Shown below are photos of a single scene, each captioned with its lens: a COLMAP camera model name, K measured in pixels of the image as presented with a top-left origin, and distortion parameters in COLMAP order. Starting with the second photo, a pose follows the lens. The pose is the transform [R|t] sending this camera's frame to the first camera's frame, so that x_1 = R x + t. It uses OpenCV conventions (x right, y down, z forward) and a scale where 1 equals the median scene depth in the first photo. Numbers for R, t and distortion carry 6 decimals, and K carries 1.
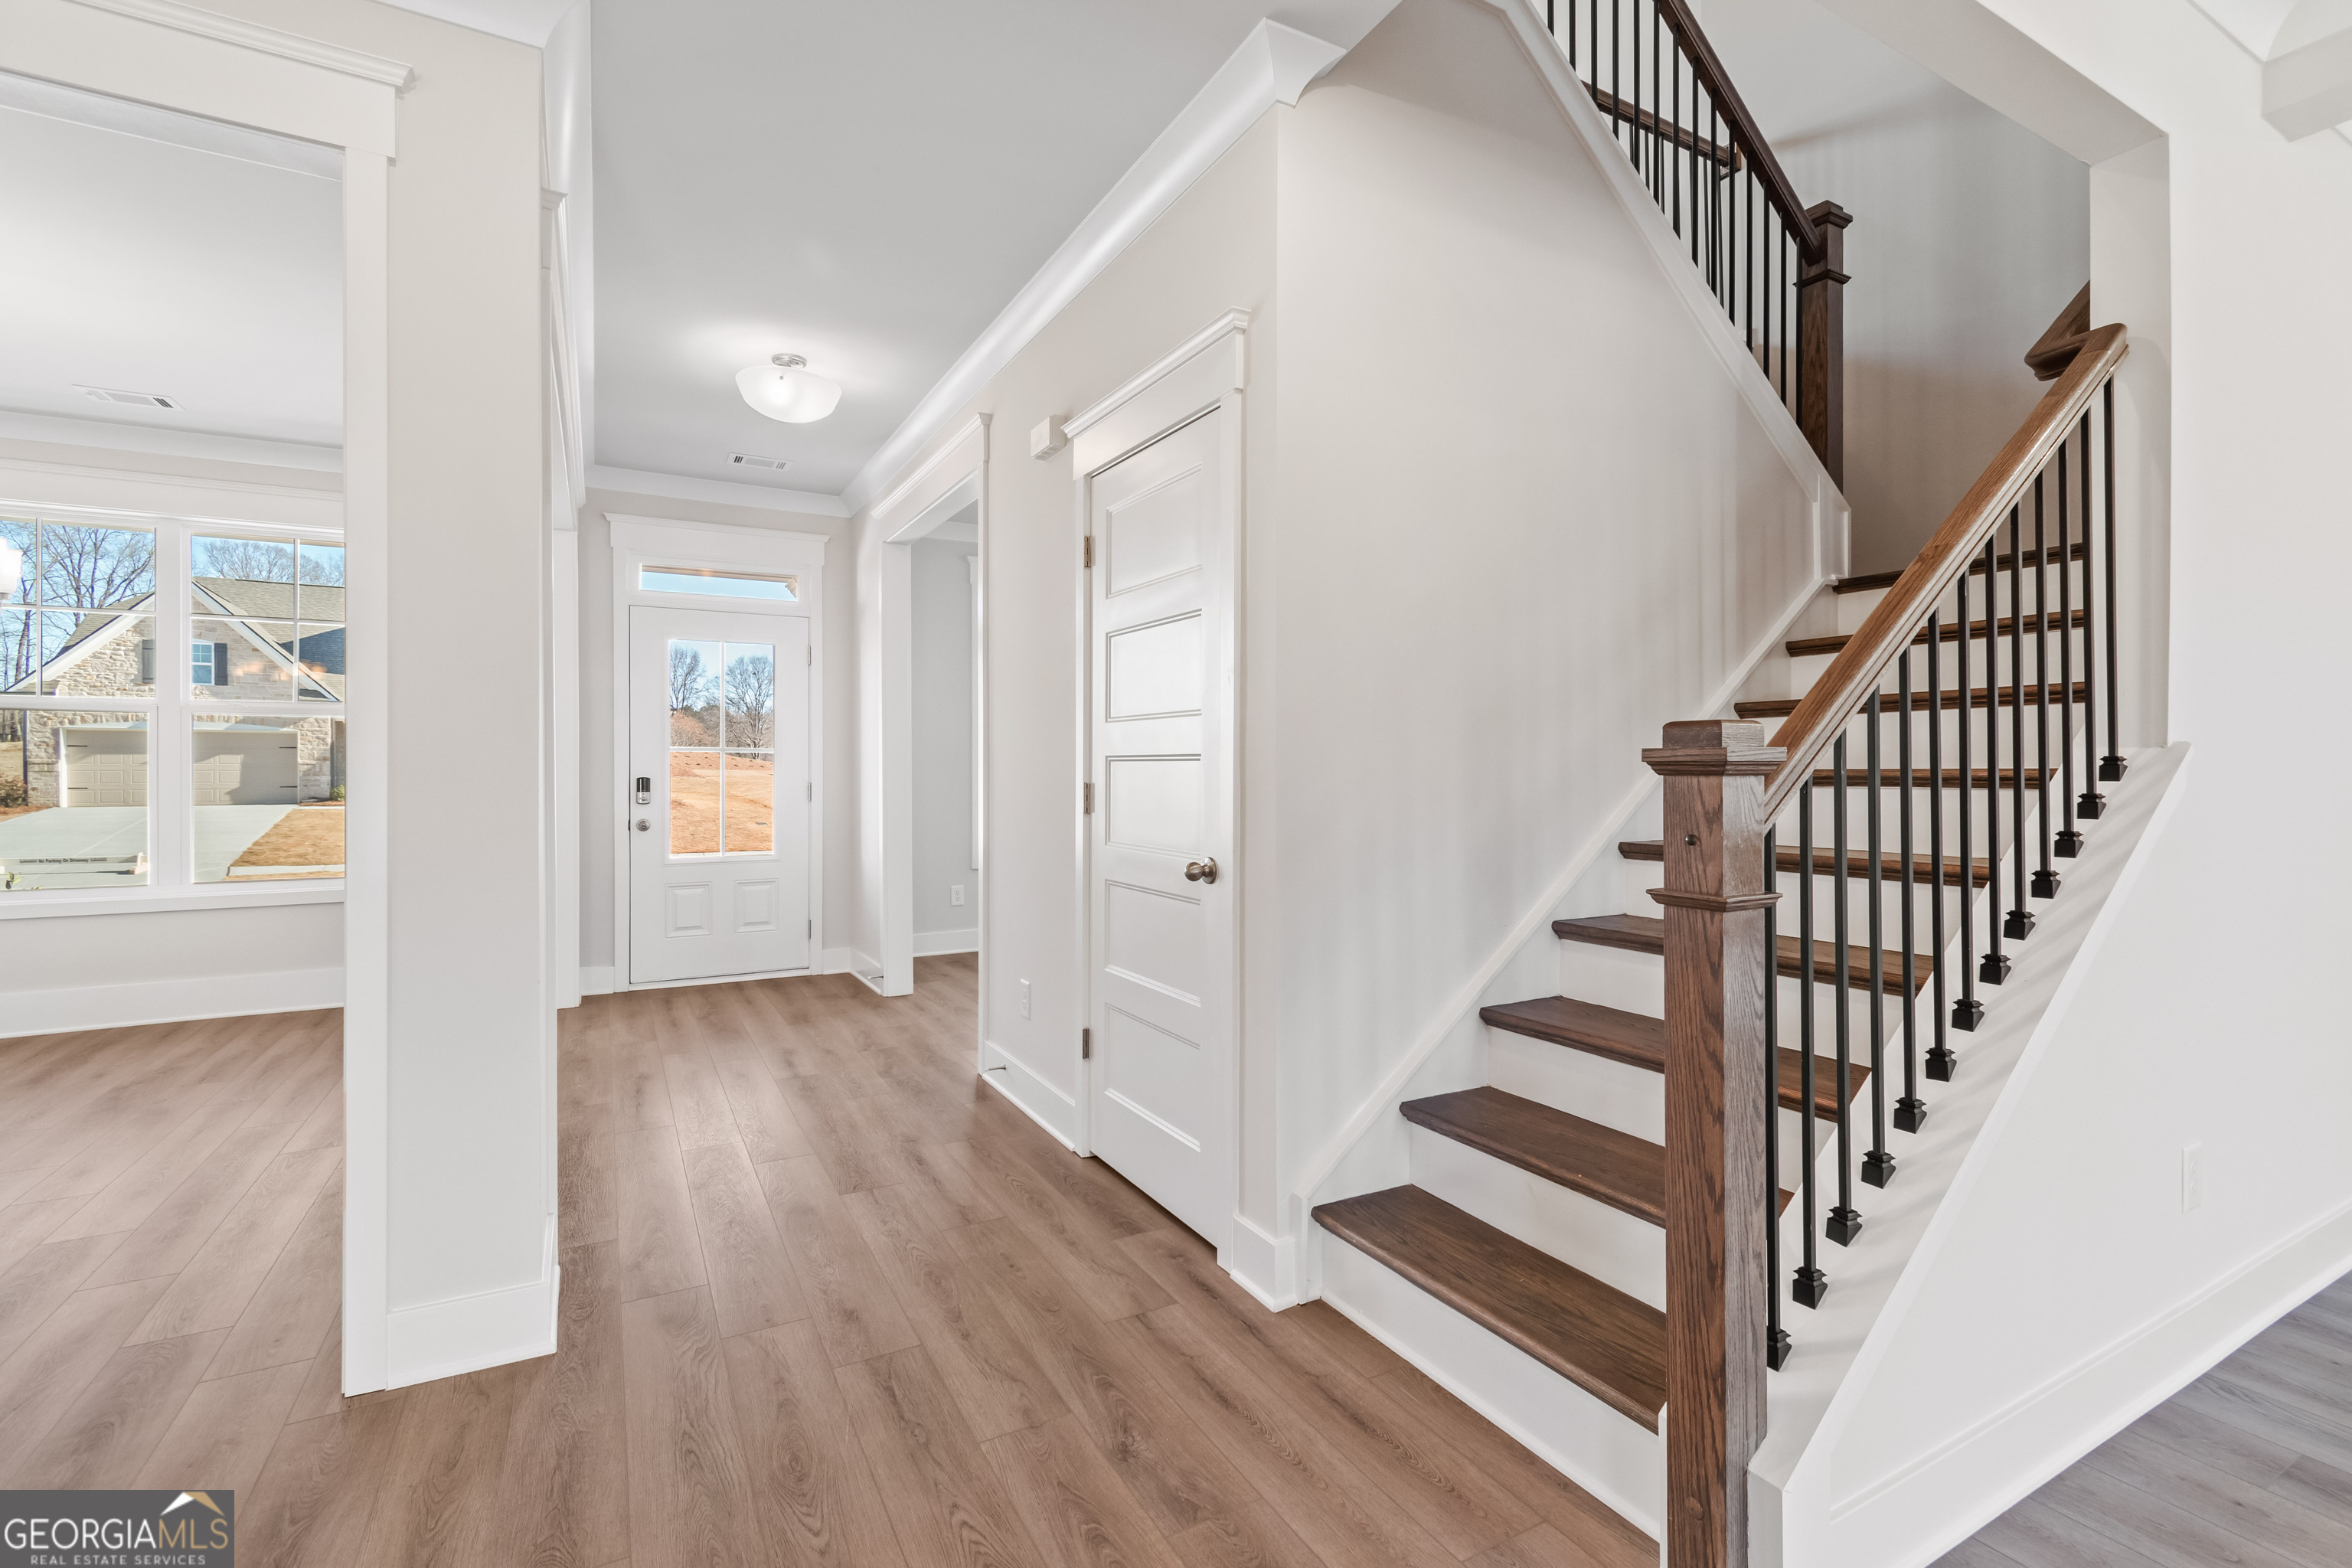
lens RADIAL K [[1057.6, 0, 1185.8], [0, 1057.6, 774.9], [0, 0, 1]] dist [0.001906, 0.000047]
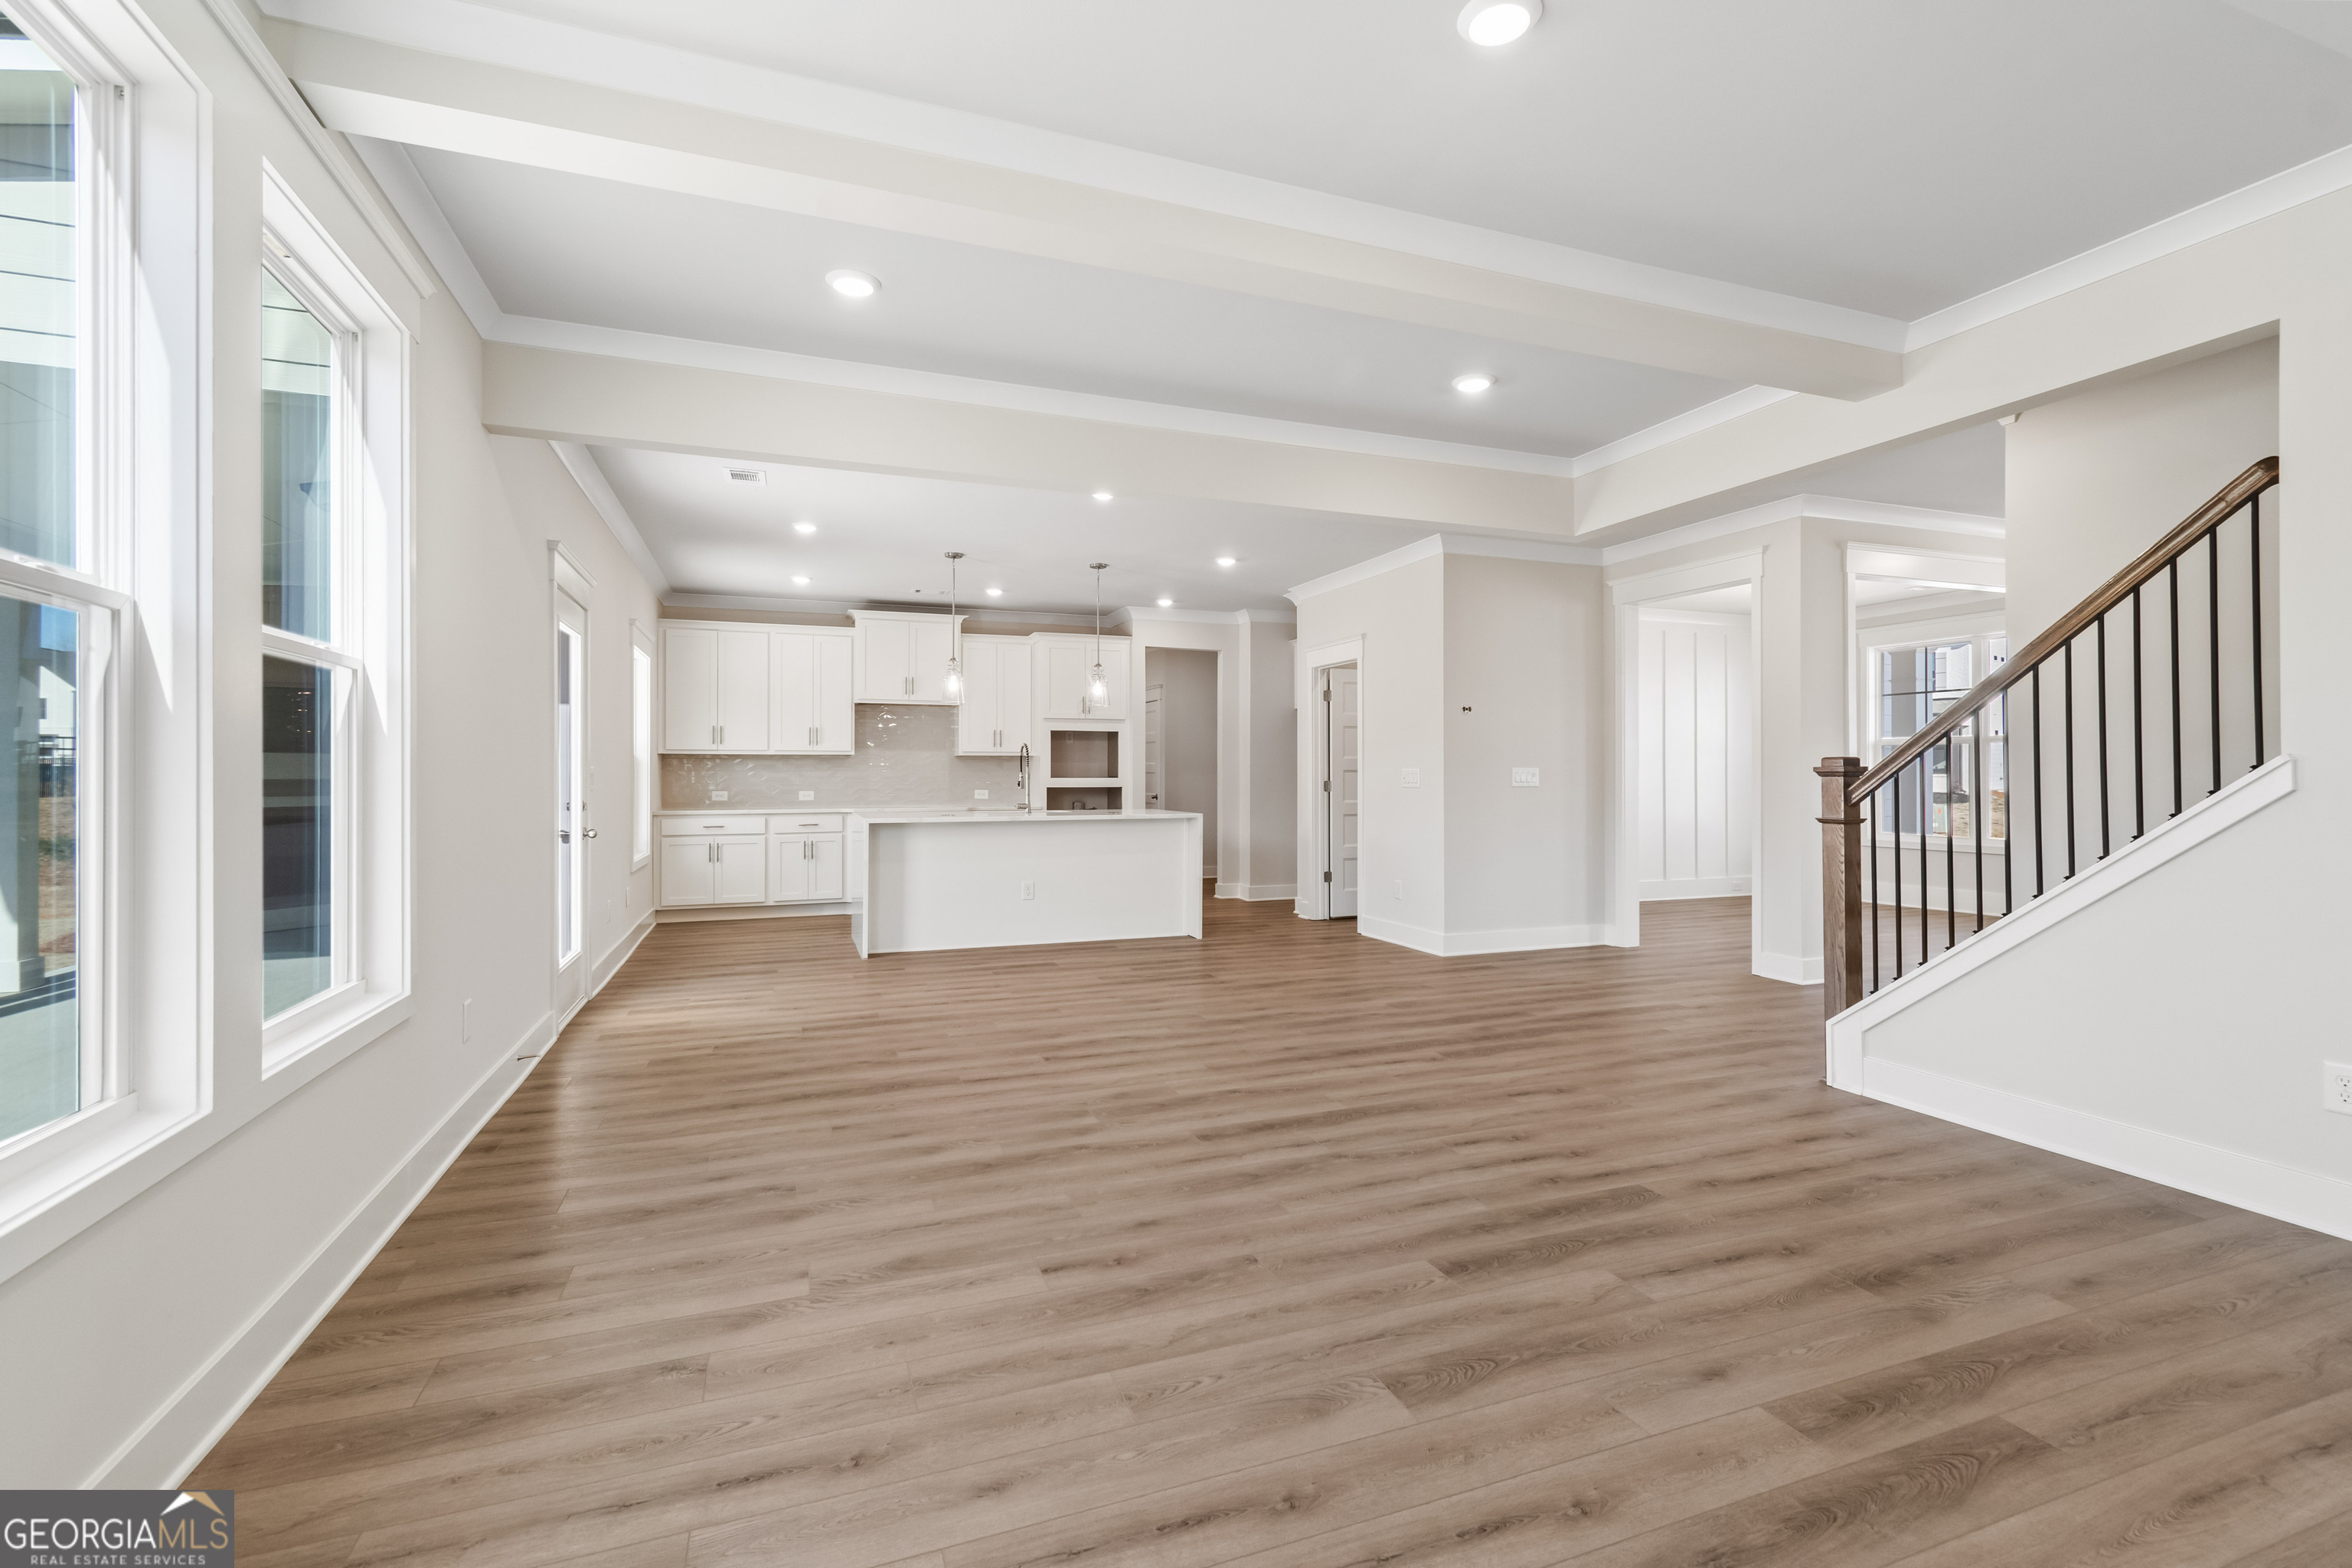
lens RADIAL K [[1057.6, 0, 1185.8], [0, 1057.6, 774.9], [0, 0, 1]] dist [0.001906, 0.000047]
pose [[-0.140962, 0.000467, -0.990015, 1.687781], [-0.004562, 0.999989, 0.001121, -0.001157], [0.990004, 0.004675, -0.140958, -0.157800]]
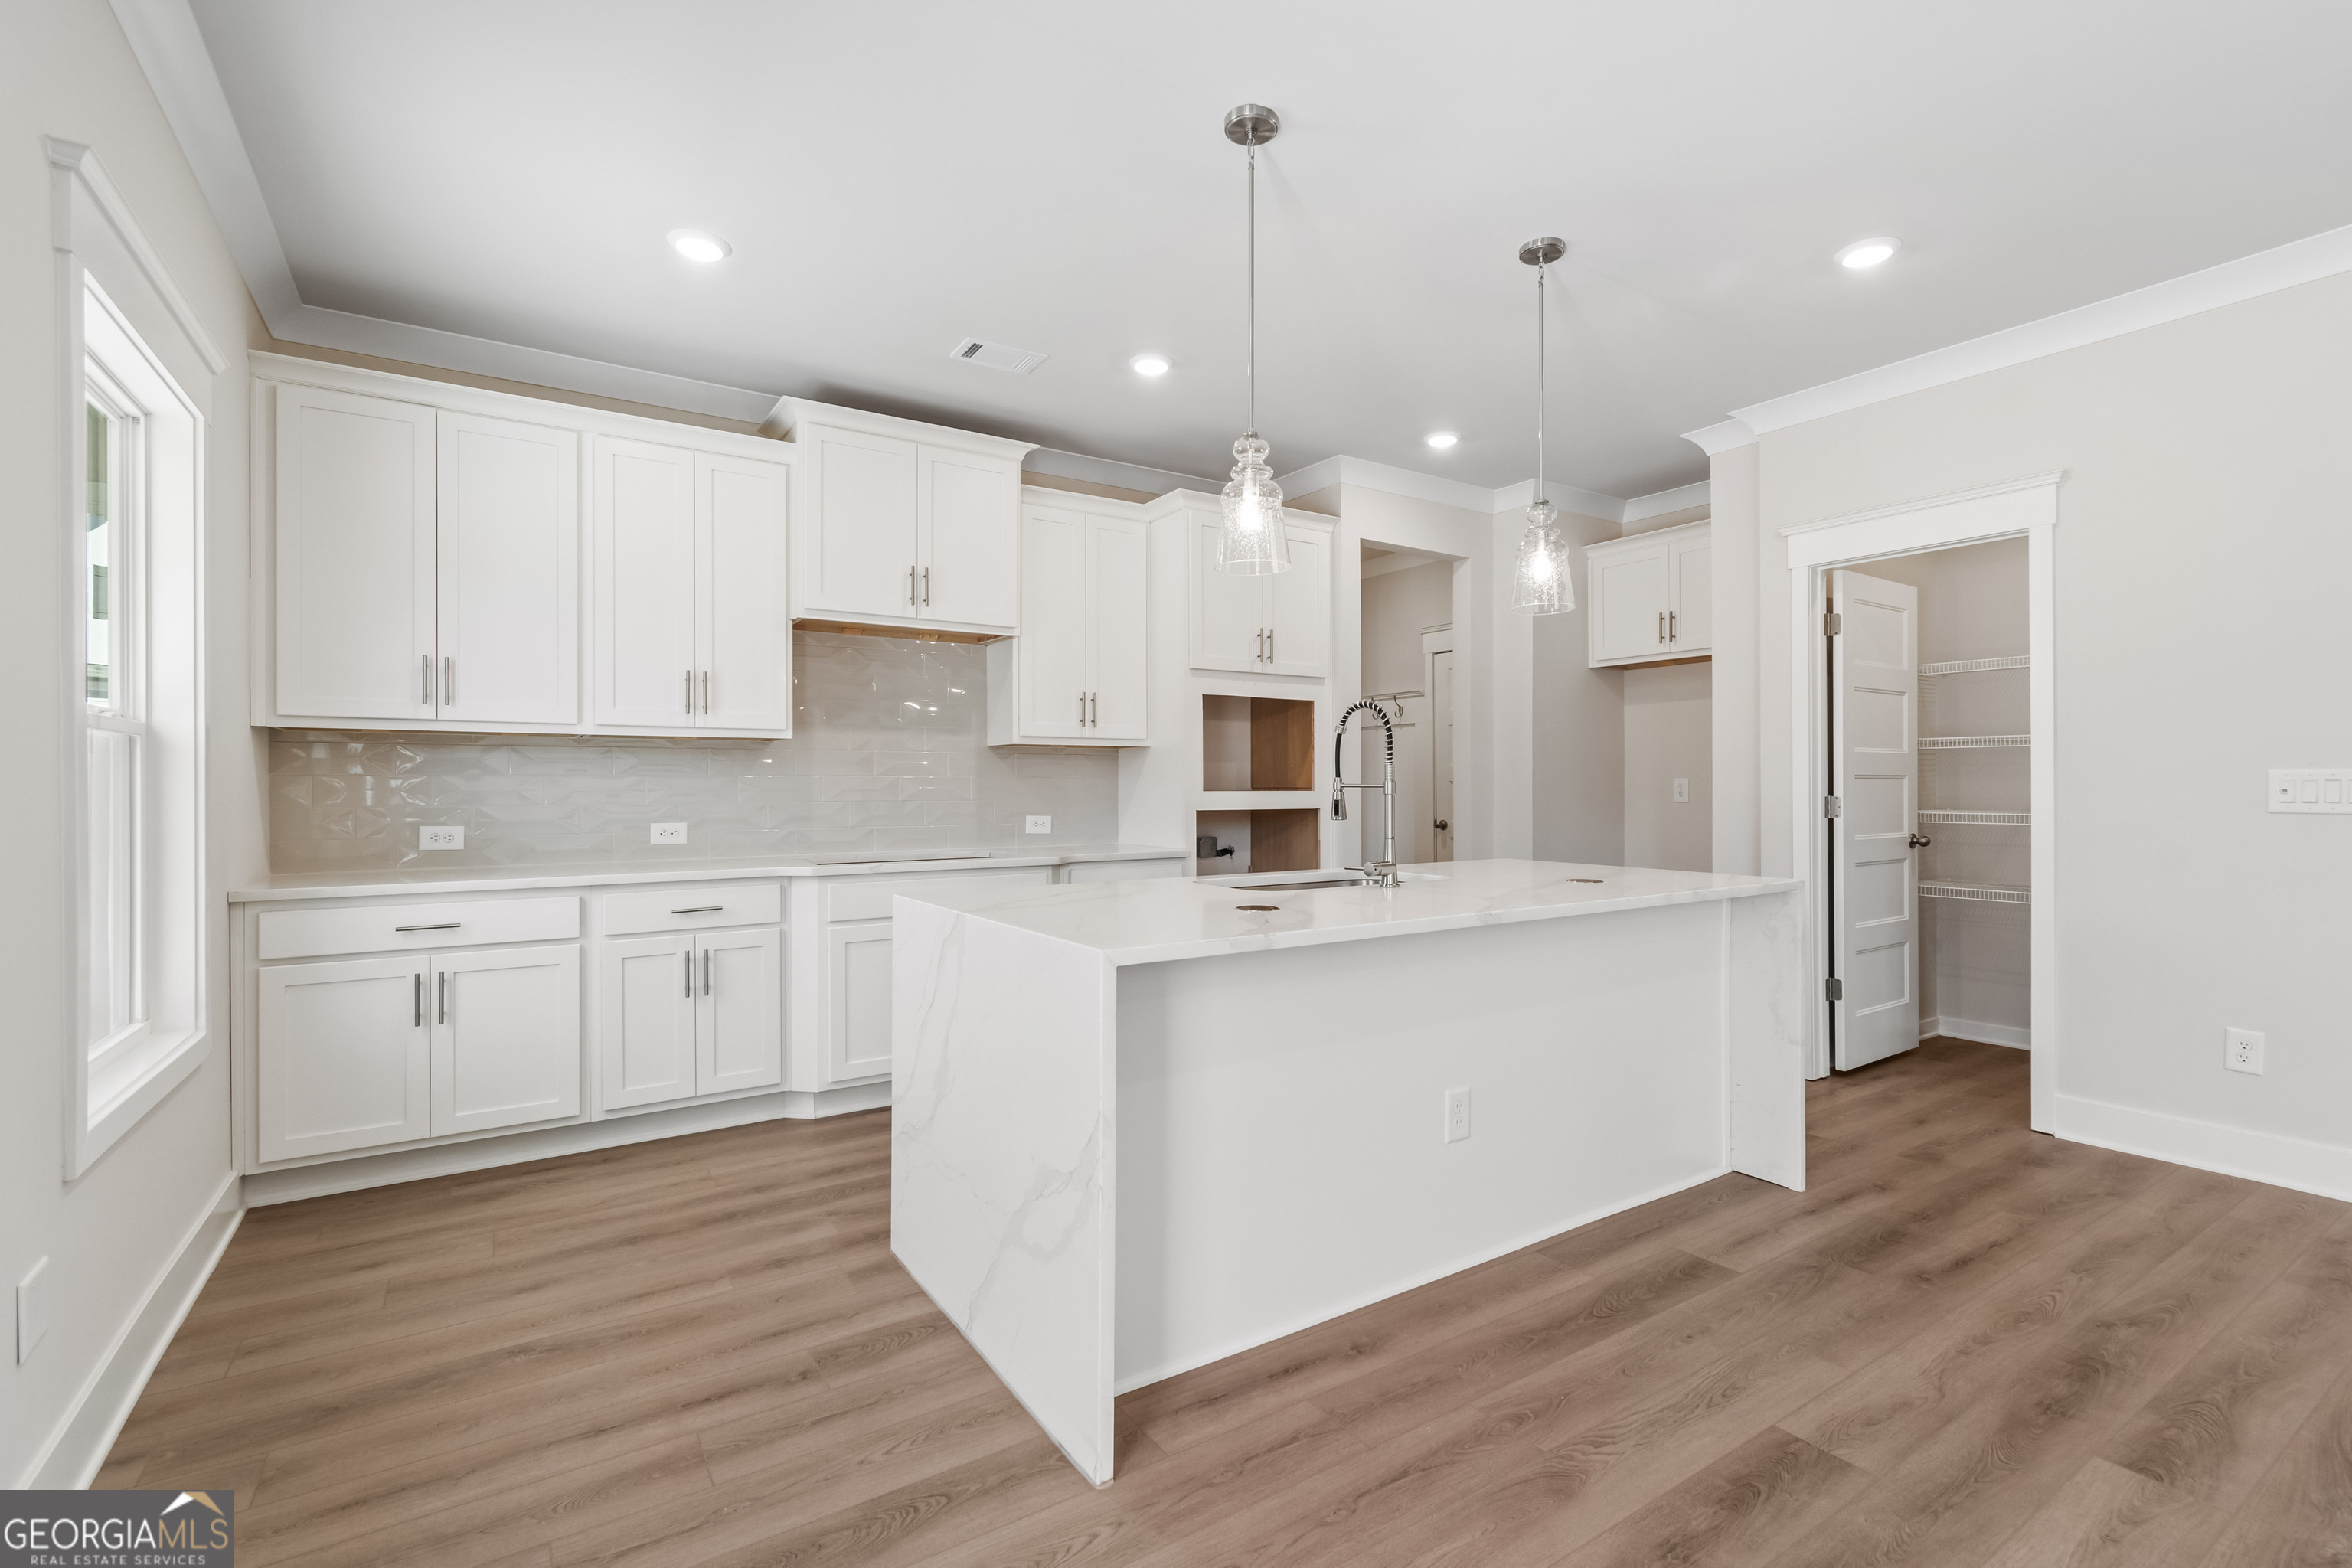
lens RADIAL K [[1045.7, 0, 1176.0], [0, 1045.7, 784.0], [0, 0, 1]] dist [0.001161, -0.000583]
pose [[0.074906, -0.002869, -0.997186, 0.160527], [-0.003604, 0.999989, -0.003148, 0.007526], [0.997184, 0.003830, 0.074895, -1.140682]]
